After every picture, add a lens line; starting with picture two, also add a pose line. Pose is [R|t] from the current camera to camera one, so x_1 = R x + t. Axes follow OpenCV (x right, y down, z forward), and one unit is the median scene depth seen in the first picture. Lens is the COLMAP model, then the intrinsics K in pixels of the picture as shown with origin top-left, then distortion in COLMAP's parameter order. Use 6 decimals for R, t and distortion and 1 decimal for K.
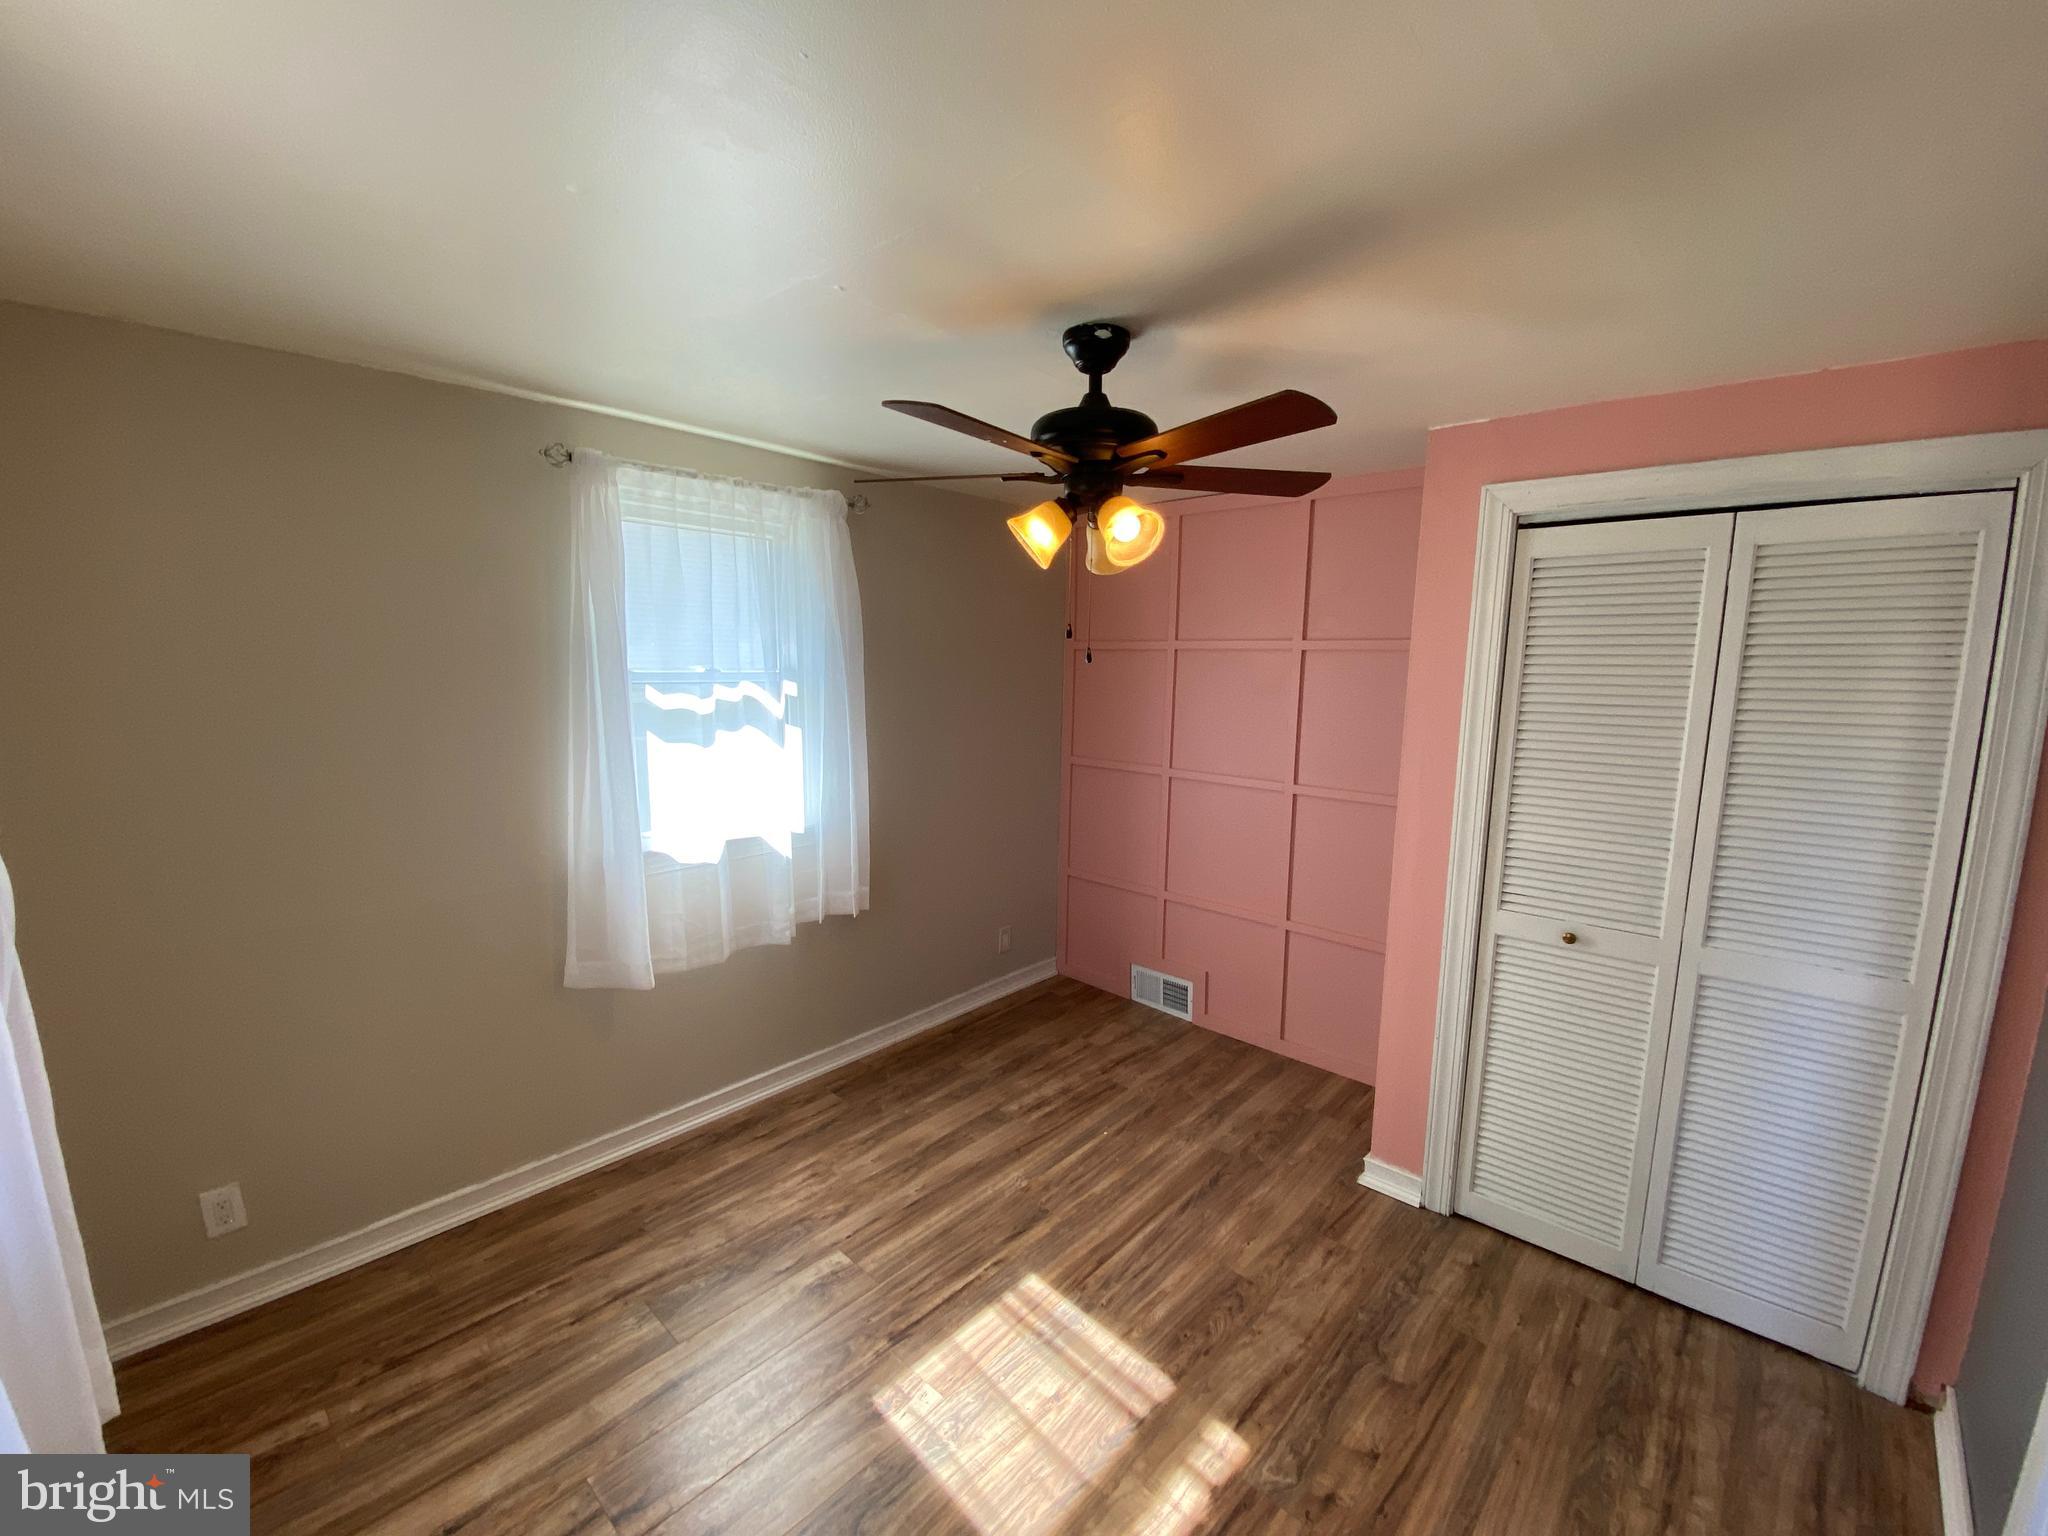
lens RADIAL K [[834.7, 0, 1024.0], [0, 834.7, 768.0], [0, 0, 1]] dist [0.030327, -0.026265]
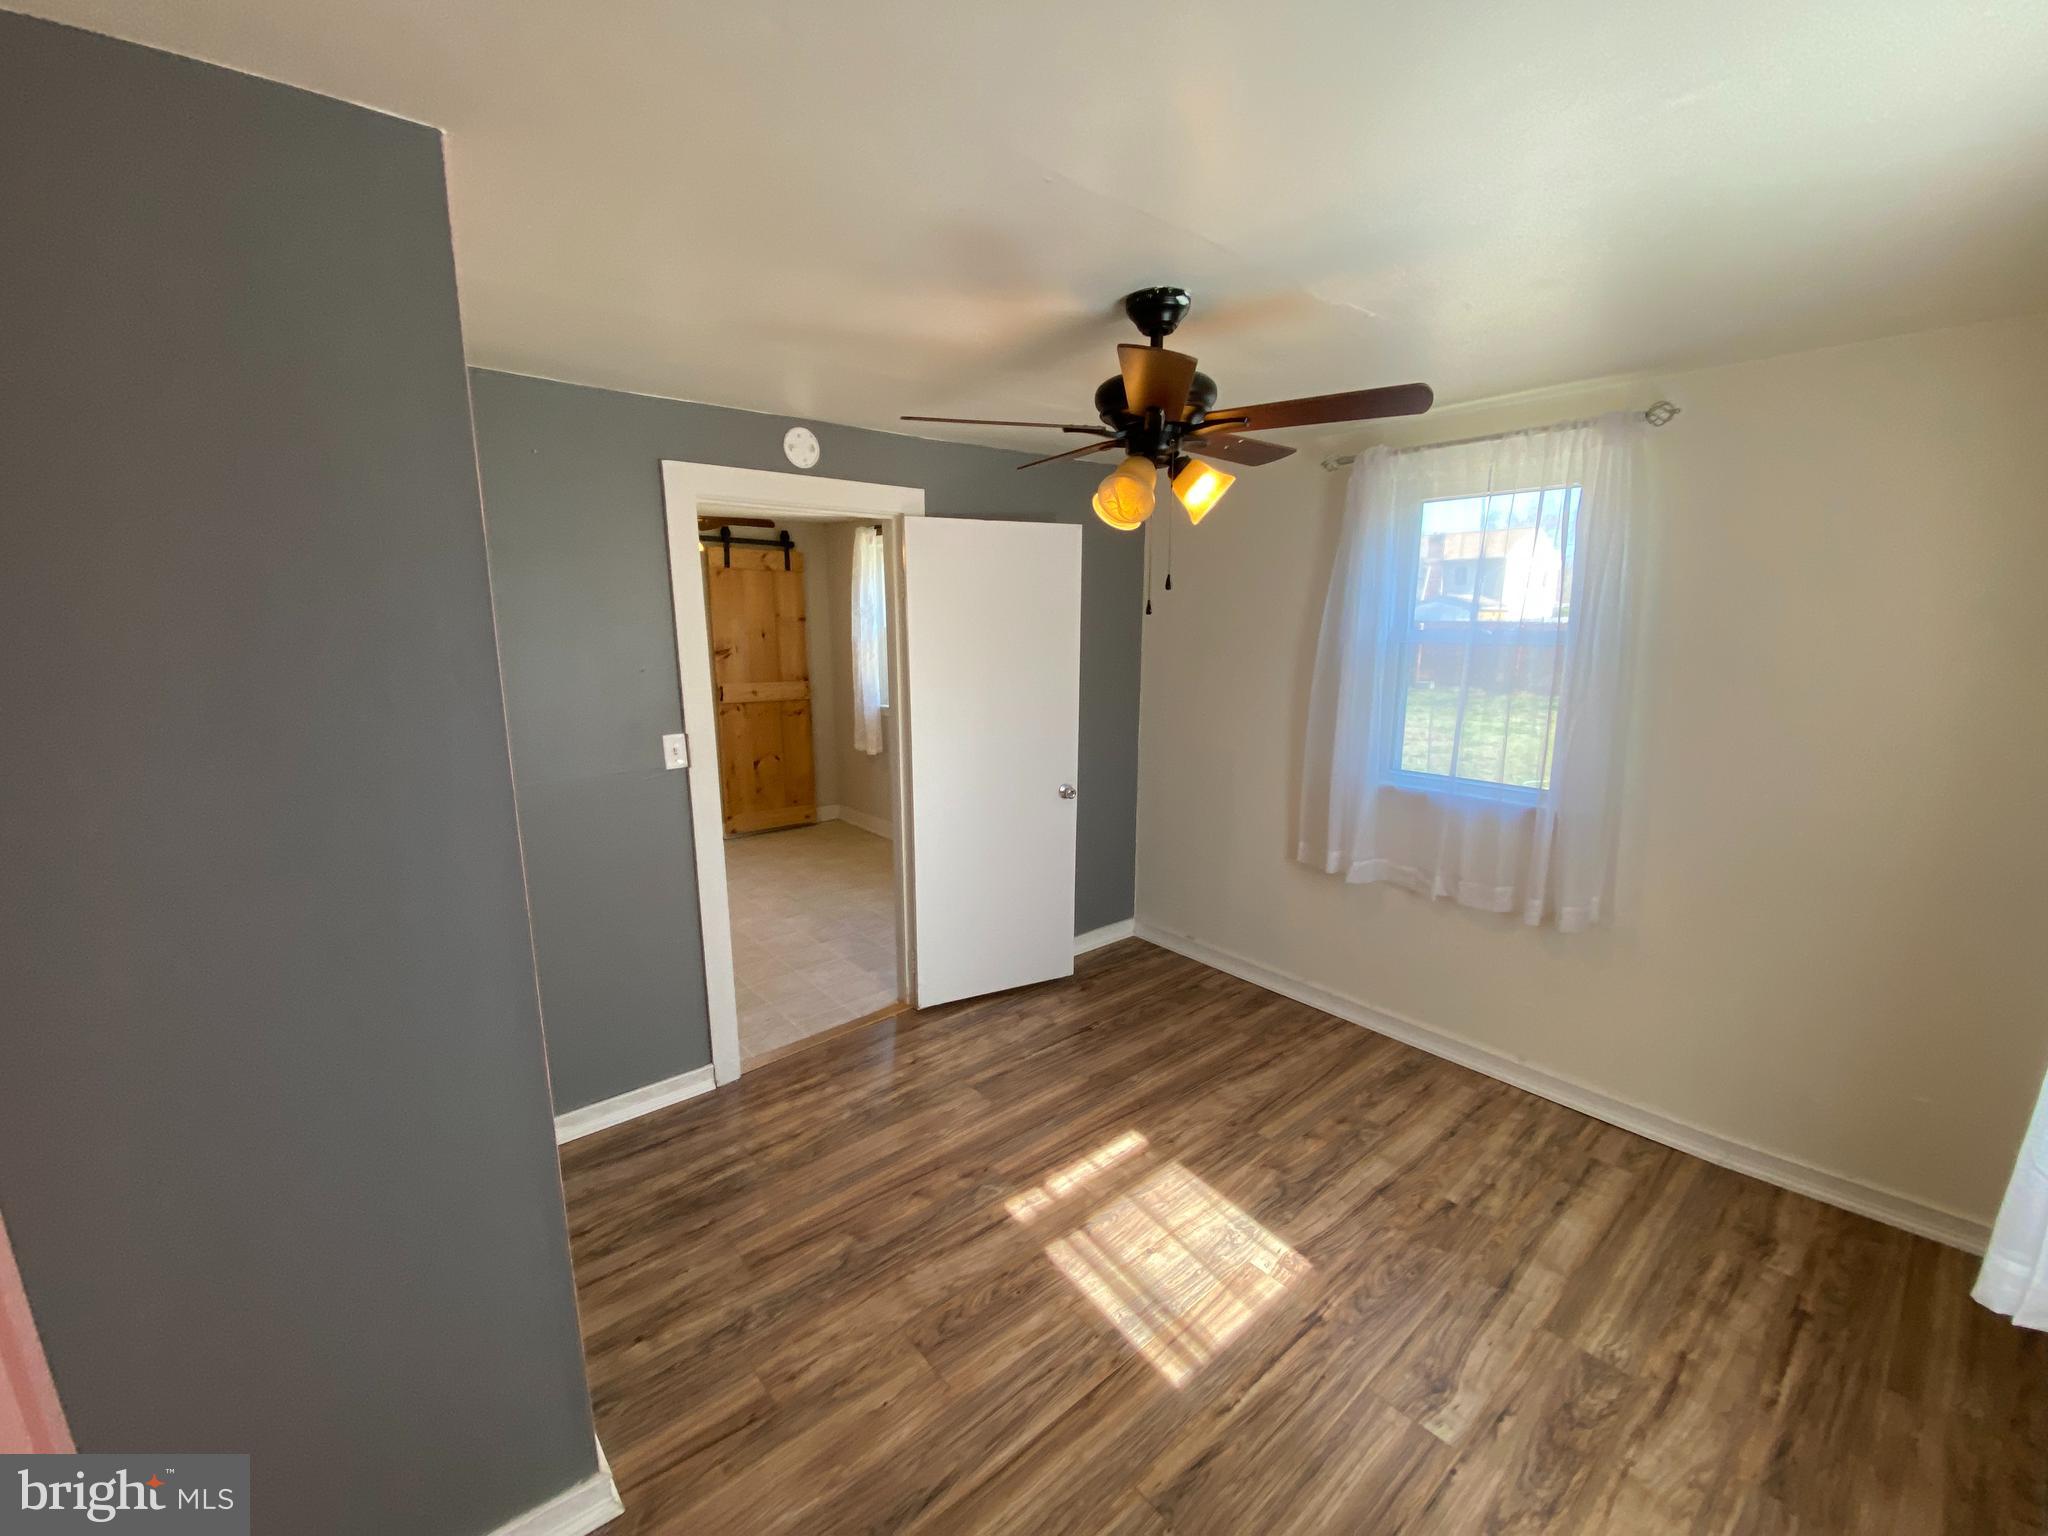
lens RADIAL K [[834.7, 0, 1024.0], [0, 834.7, 768.0], [0, 0, 1]] dist [0.030327, -0.026265]
pose [[-0.992388, -0.034257, 0.118290, 0.088906], [0.004878, 0.948843, 0.315711, -0.235442], [-0.123055, 0.313885, -0.941453, 1.760895]]
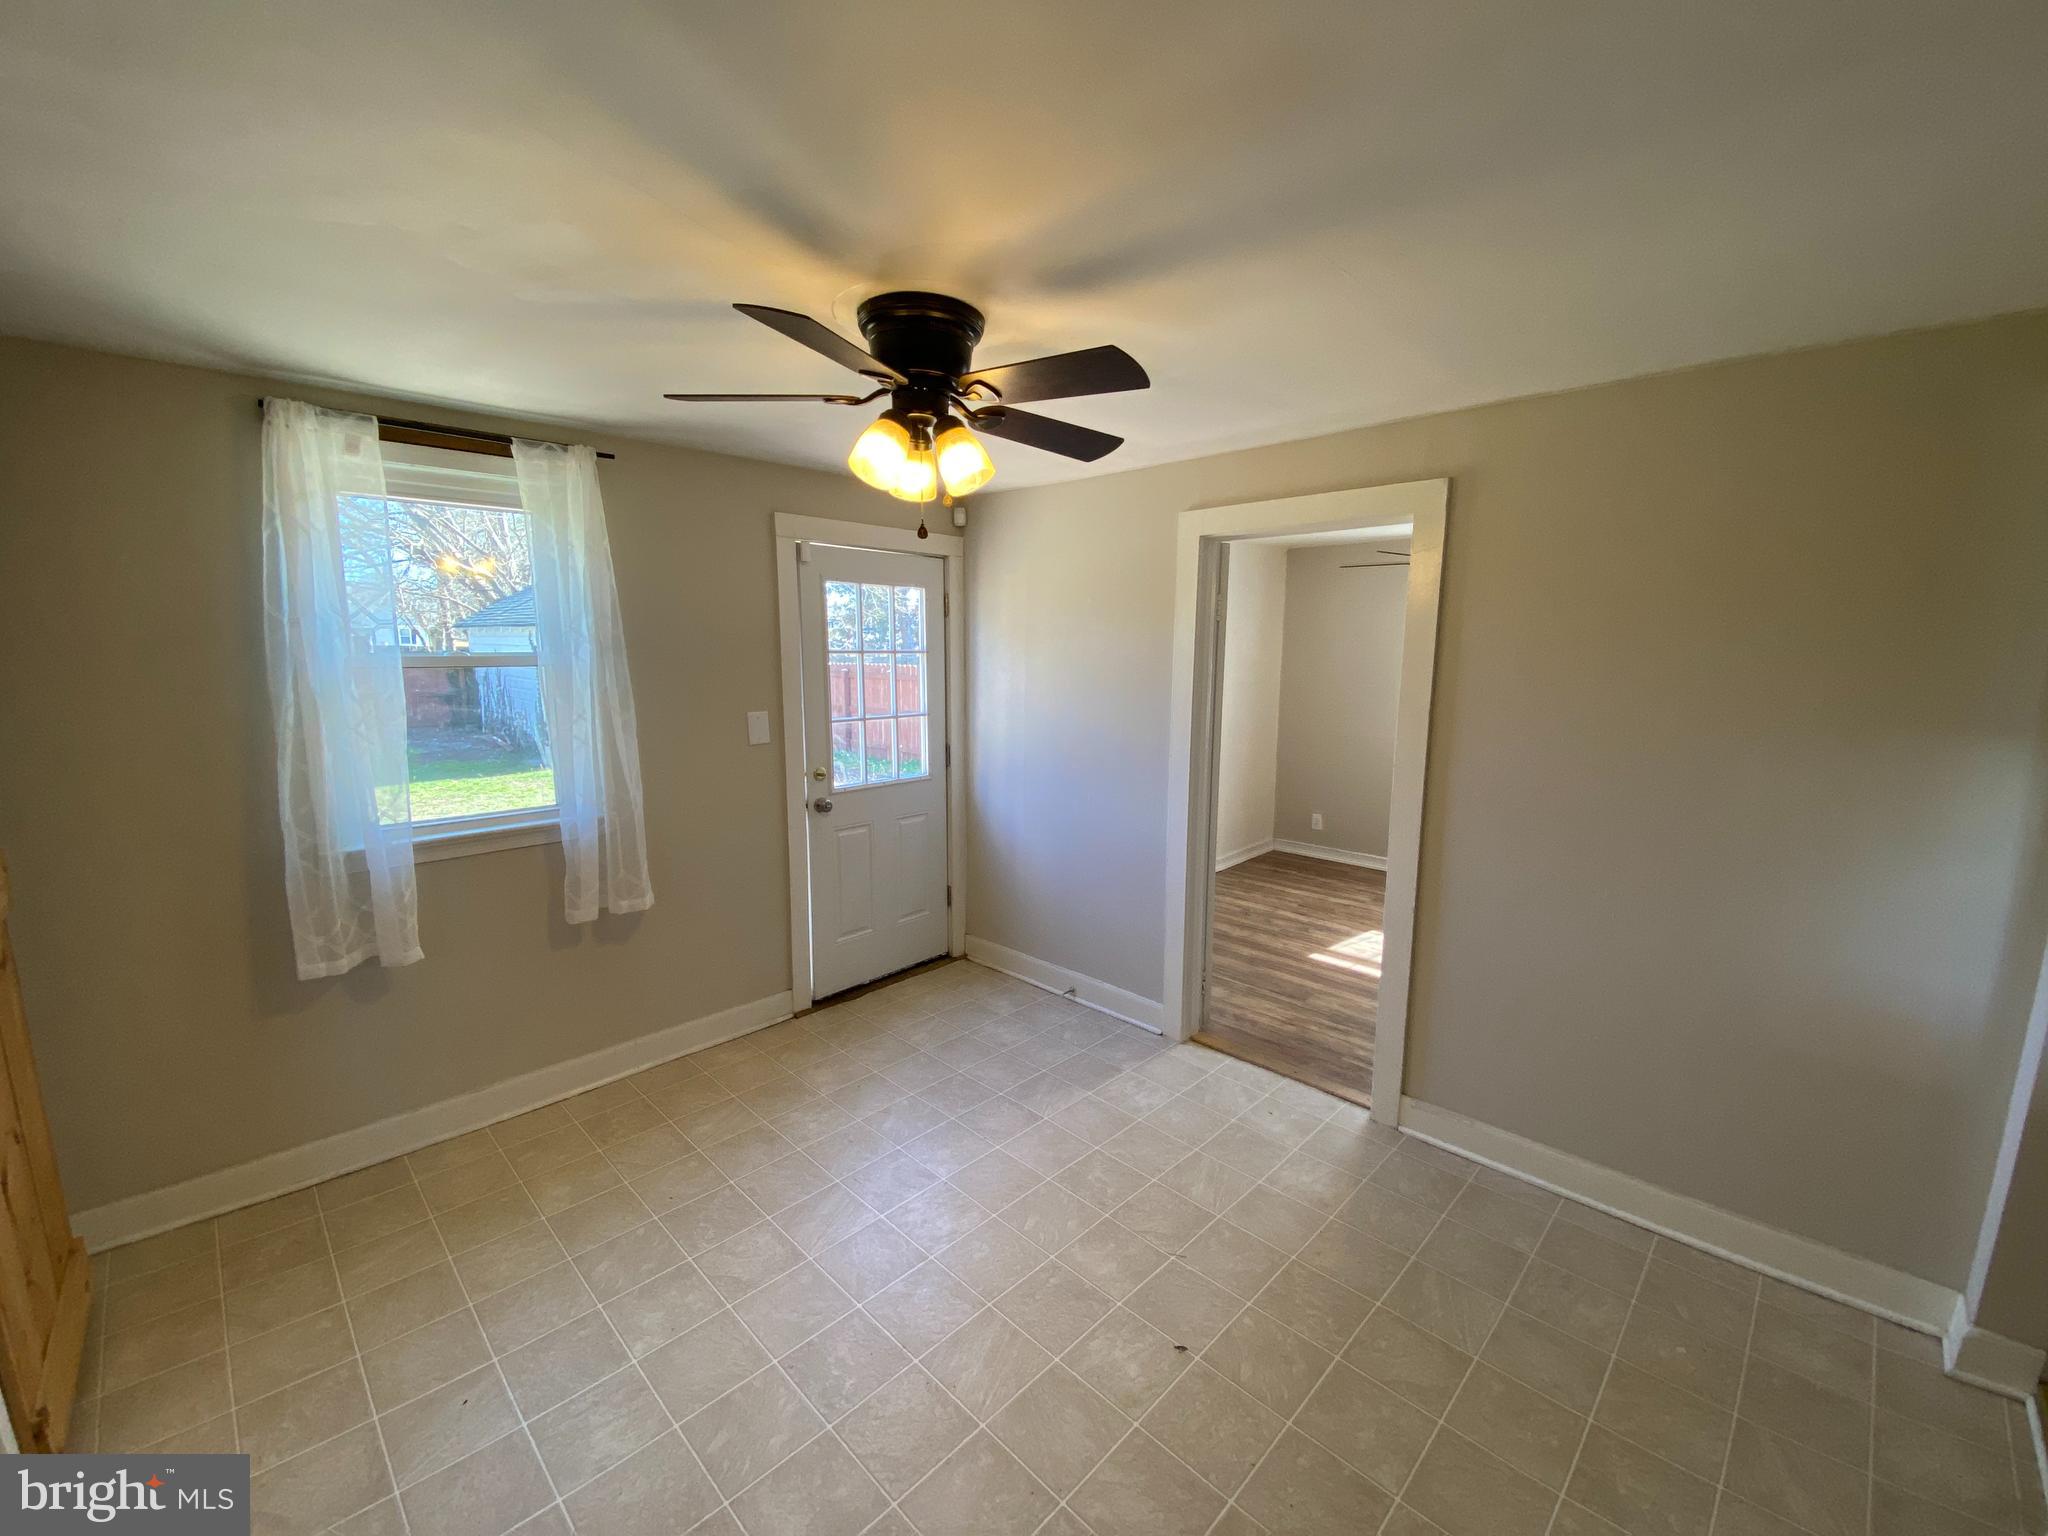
lens RADIAL K [[829.5, 0, 1024.0], [0, 829.5, 768.0], [0, 0, 1]] dist [0.055985, -0.047638]
pose [[-0.029355, 0.132398, -0.990762, 2.121108], [-0.143765, 0.980324, 0.135263, 0.067175], [0.989176, 0.146407, -0.009743, -0.085418]]
